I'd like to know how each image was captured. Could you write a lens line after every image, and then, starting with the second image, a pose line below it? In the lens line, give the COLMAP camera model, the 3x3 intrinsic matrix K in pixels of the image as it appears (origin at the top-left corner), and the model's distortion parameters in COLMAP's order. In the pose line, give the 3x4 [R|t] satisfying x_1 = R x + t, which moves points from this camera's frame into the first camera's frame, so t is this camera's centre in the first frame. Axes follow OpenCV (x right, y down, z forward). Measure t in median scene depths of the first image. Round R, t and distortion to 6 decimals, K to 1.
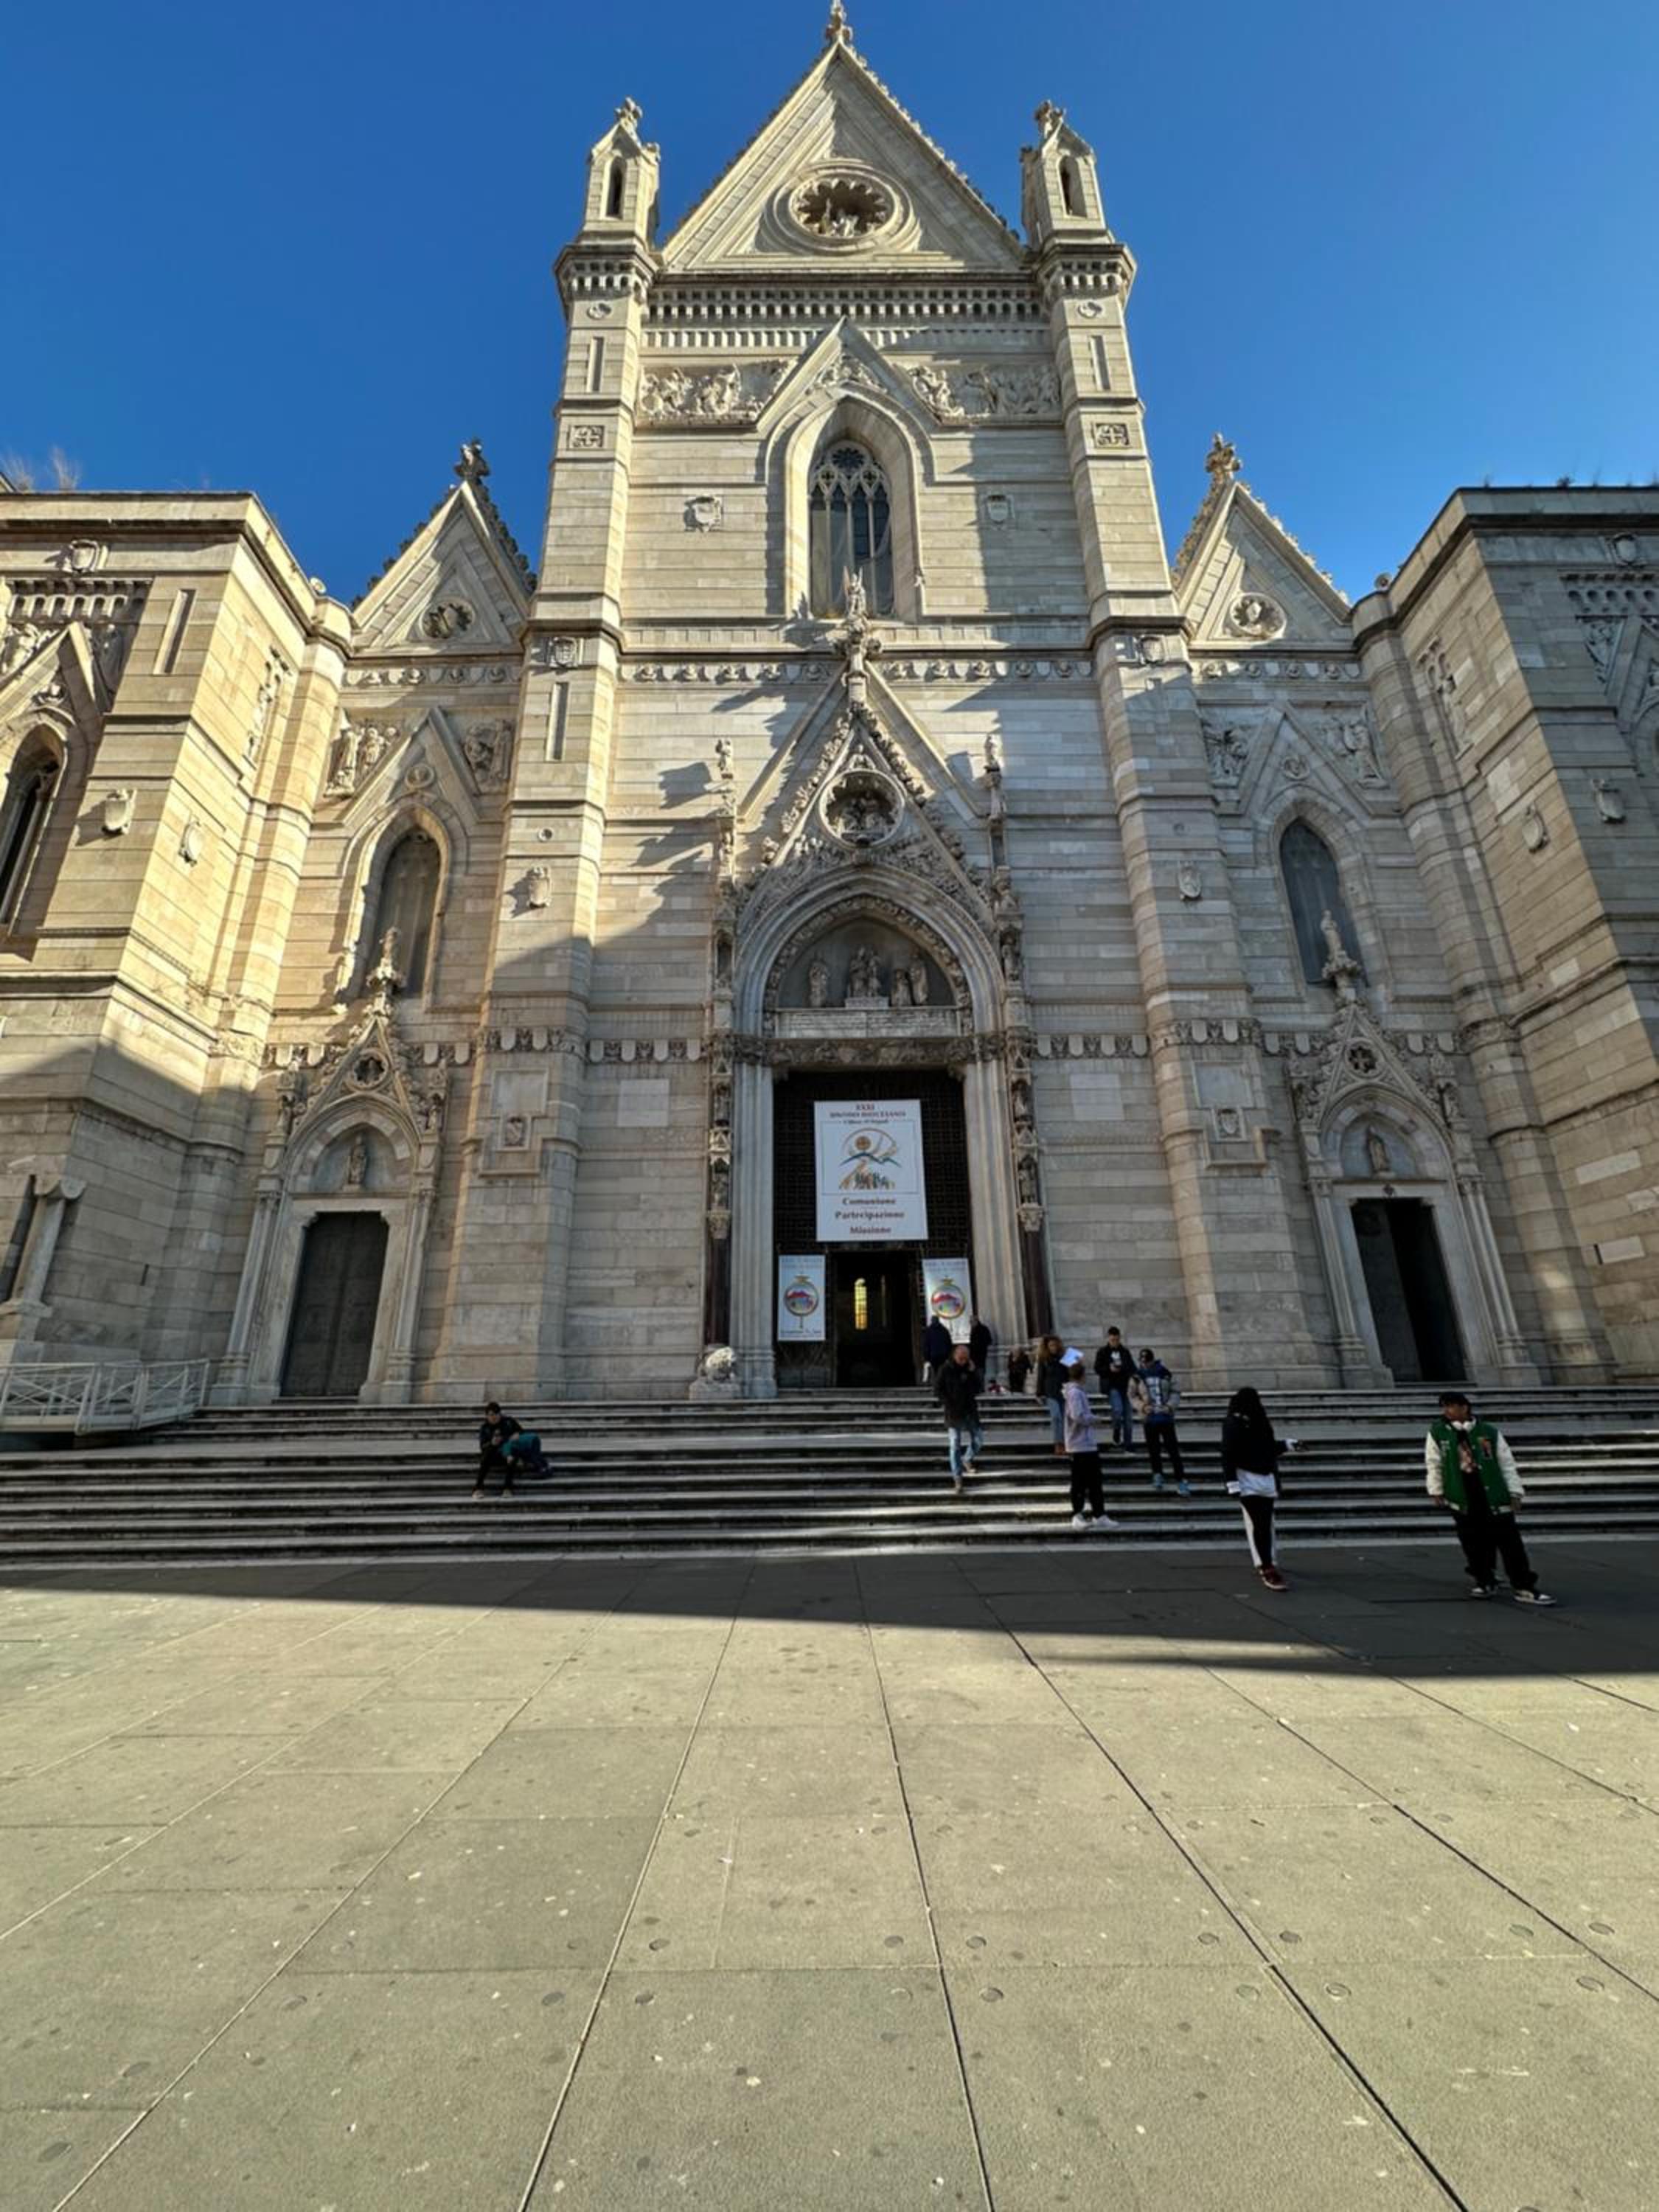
lens RADIAL K [[876.7, 0, 825.6], [0, 876.7, 1103.8], [0, 0, 1]] dist [0.001130, -0.000102]
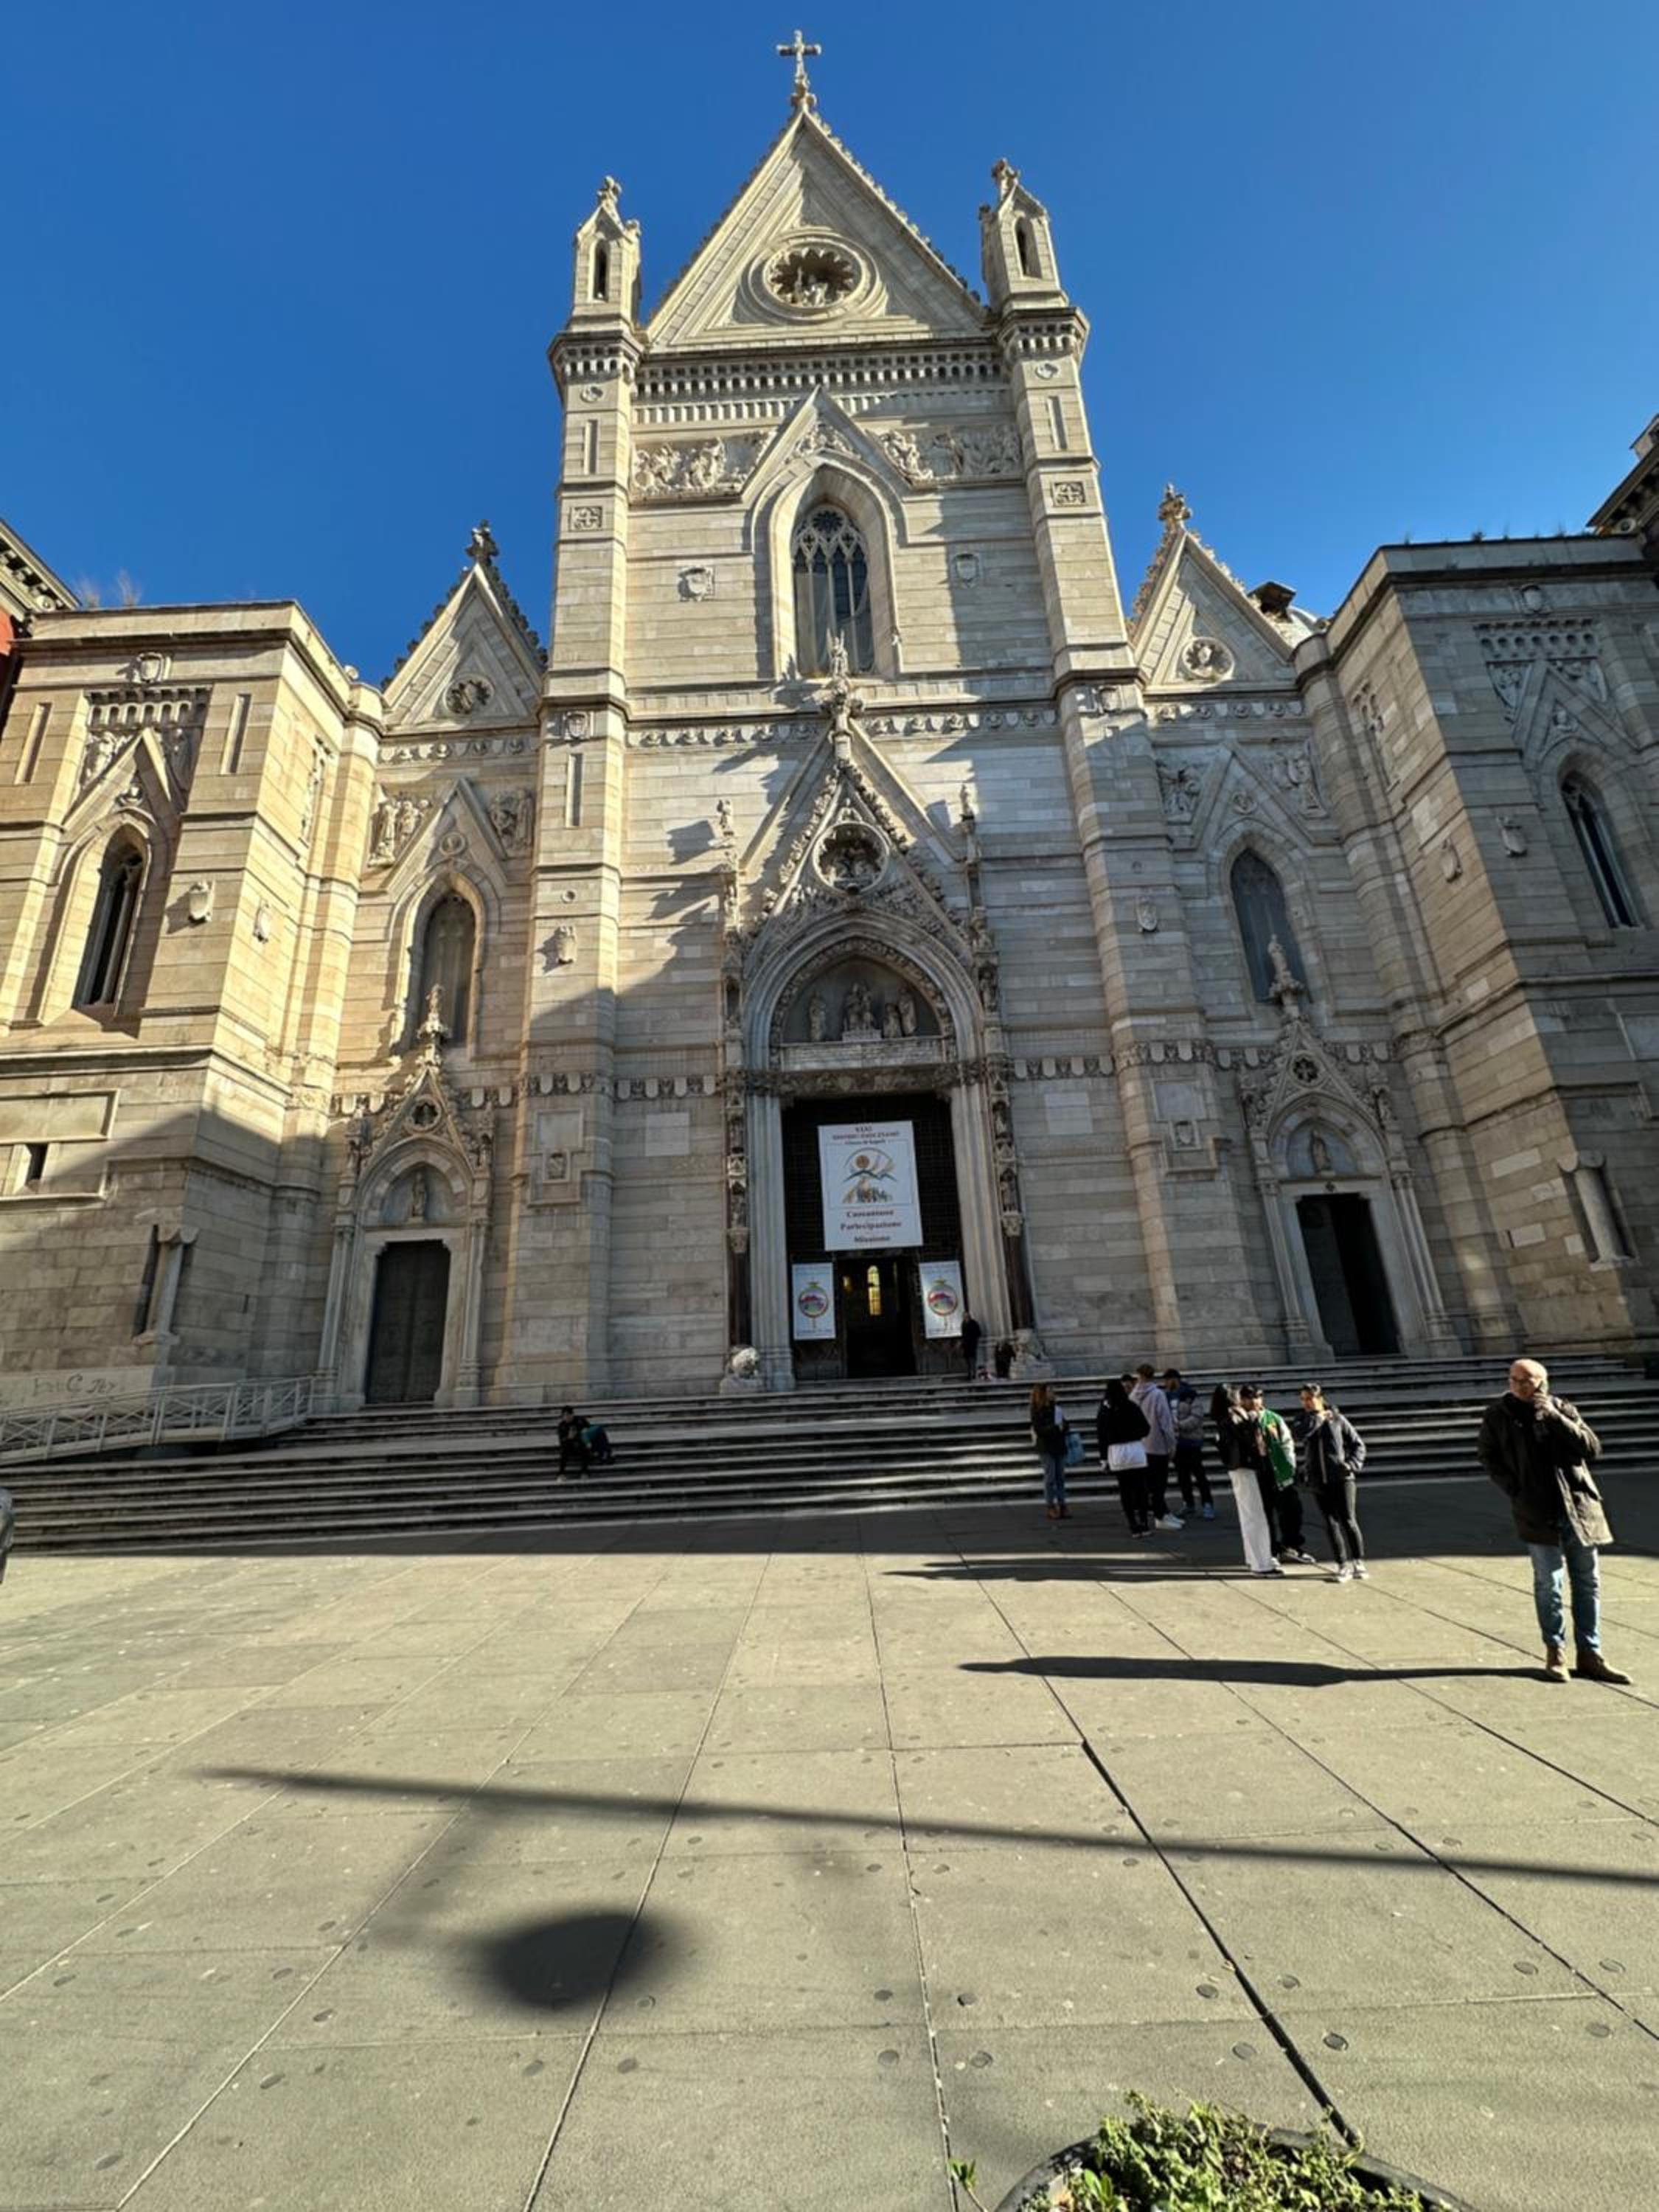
lens RADIAL K [[876.7, 0, 825.6], [0, 876.7, 1103.9], [0, 0, 1]] dist [0.001130, -0.000102]
pose [[0.999194, -0.038853, -0.010084, 0.009047], [0.039019, 0.999097, 0.016813, -0.049533], [0.009422, -0.017193, 0.999808, -0.124090]]
